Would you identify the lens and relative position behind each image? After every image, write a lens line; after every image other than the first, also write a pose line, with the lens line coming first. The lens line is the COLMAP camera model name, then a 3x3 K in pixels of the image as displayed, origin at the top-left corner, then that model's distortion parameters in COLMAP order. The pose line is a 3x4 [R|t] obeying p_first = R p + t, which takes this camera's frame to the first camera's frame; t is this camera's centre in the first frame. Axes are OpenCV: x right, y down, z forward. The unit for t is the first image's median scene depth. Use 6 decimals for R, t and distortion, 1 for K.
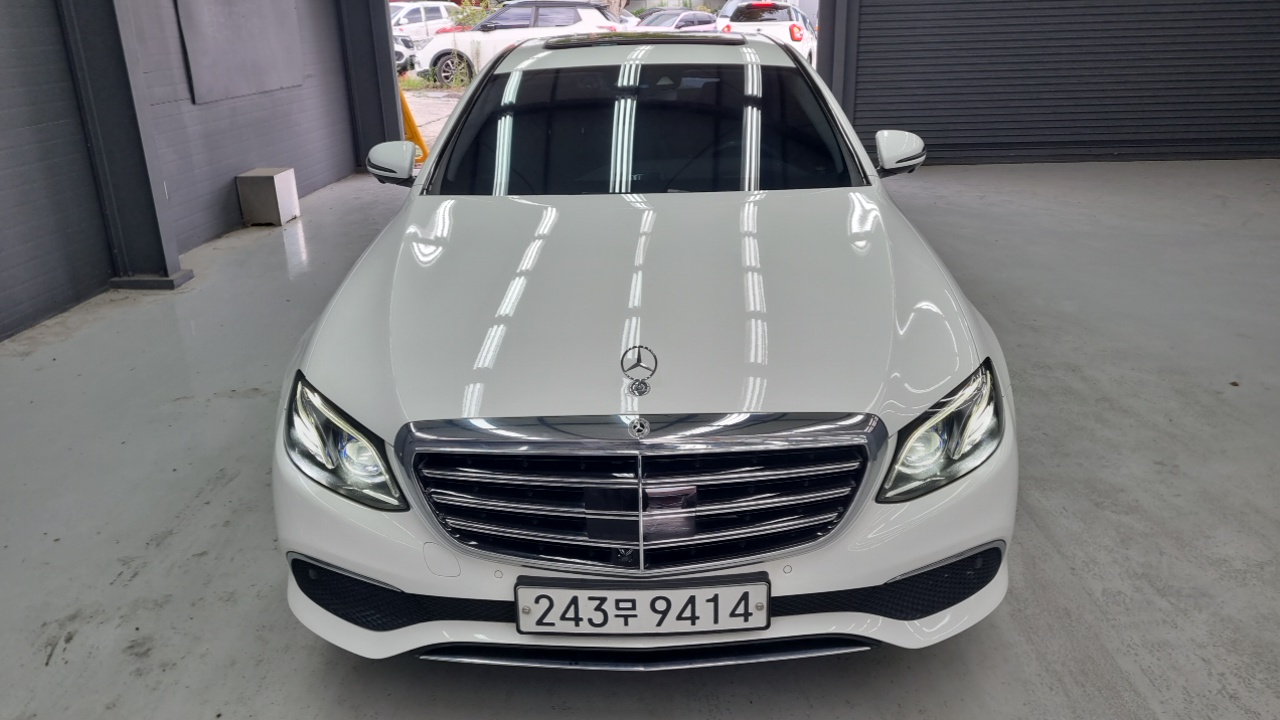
lens RADIAL K [[976.3, 0, 642.9], [0, 976.3, 359.9], [0, 0, 1]] dist [0.033096, -0.027368]
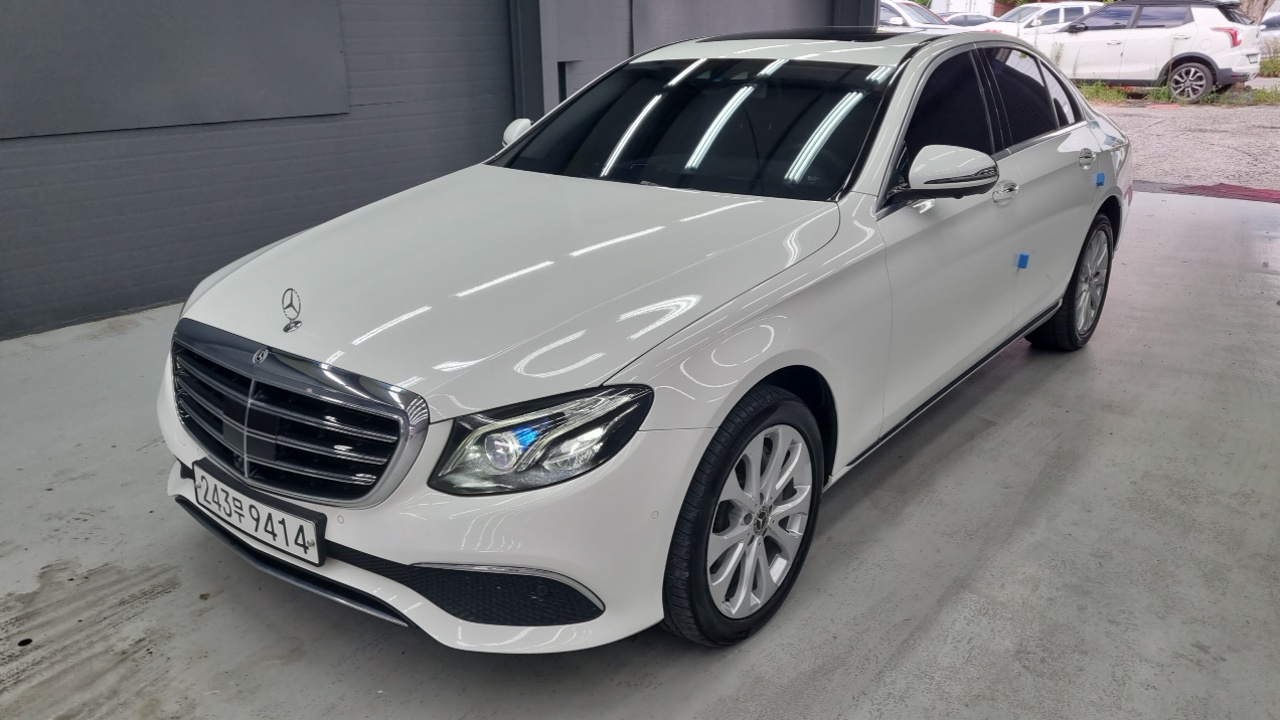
lens RADIAL K [[976.3, 0, 635.8], [0, 976.3, 358.7], [0, 0, 1]] dist [0.033096, -0.027368]
pose [[0.780503, 0.209443, -0.589024, 0.126796], [-0.211759, 0.975083, 0.066119, -0.012213], [0.588195, 0.073125, 0.805406, 0.040559]]
